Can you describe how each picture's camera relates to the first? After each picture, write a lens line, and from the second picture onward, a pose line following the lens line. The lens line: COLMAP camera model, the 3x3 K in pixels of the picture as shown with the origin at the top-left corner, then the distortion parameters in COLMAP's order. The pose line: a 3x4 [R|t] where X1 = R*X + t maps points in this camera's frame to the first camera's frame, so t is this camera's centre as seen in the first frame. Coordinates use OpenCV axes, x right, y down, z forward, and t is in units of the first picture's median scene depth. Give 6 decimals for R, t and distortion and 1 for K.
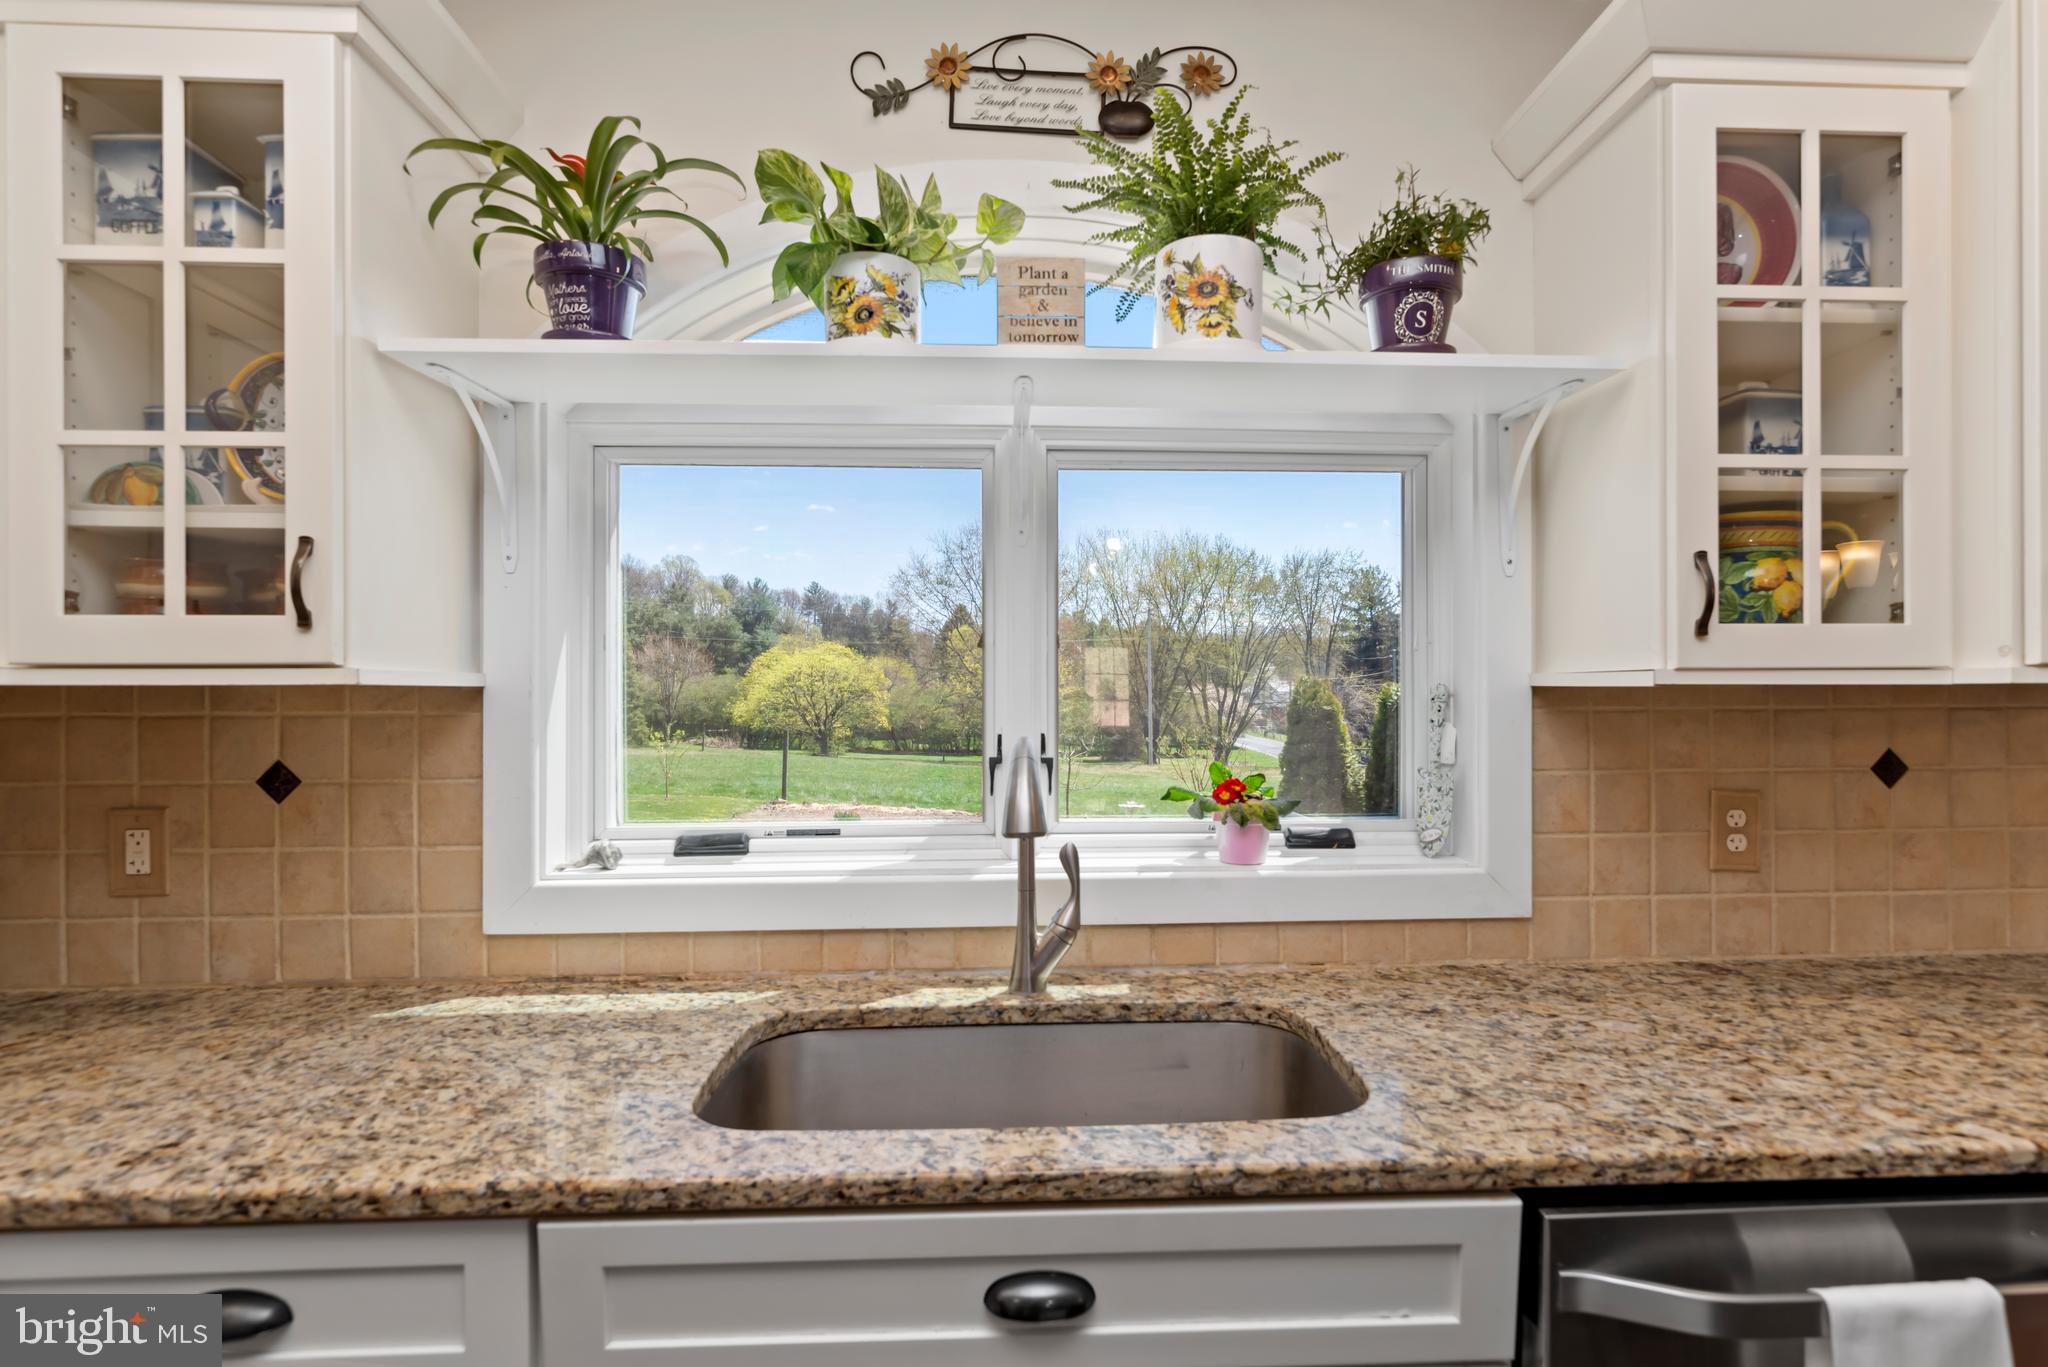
lens RADIAL K [[995.1, 0, 1031.5], [0, 995.1, 698.1], [0, 0, 1]] dist [-0.003142, -0.000463]
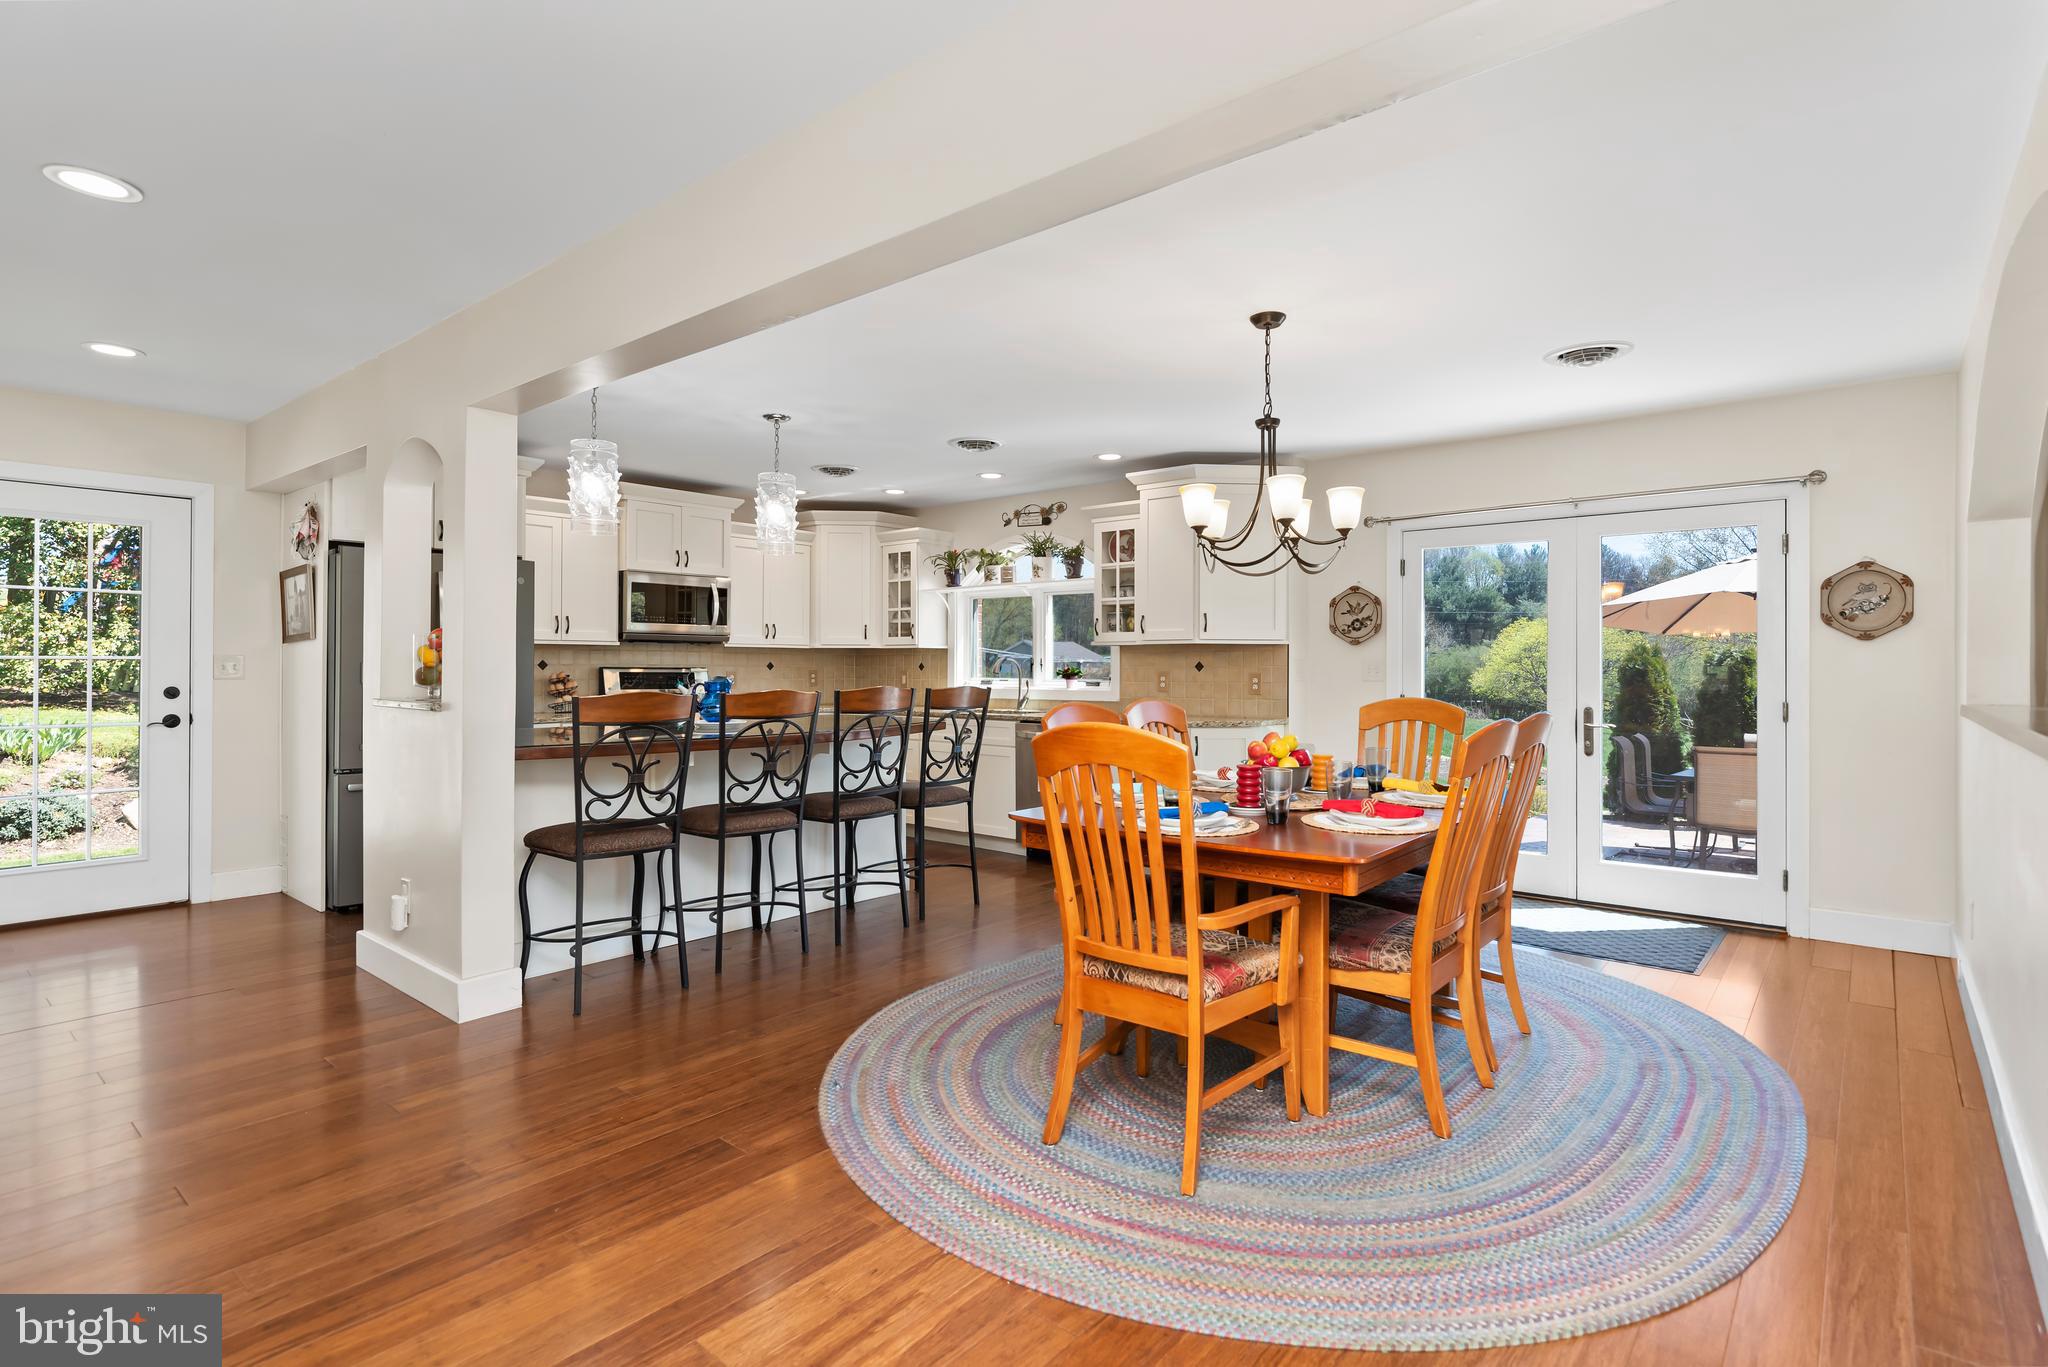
lens RADIAL K [[995.1, 0, 1032.7], [0, 995.1, 674.5], [0, 0, 1]] dist [-0.003142, -0.000463]
pose [[0.726598, 0.008545, -0.687010, 3.175273], [-0.006161, 0.999963, 0.005922, 0.087638], [0.687036, -0.000070, 0.726624, -2.333158]]
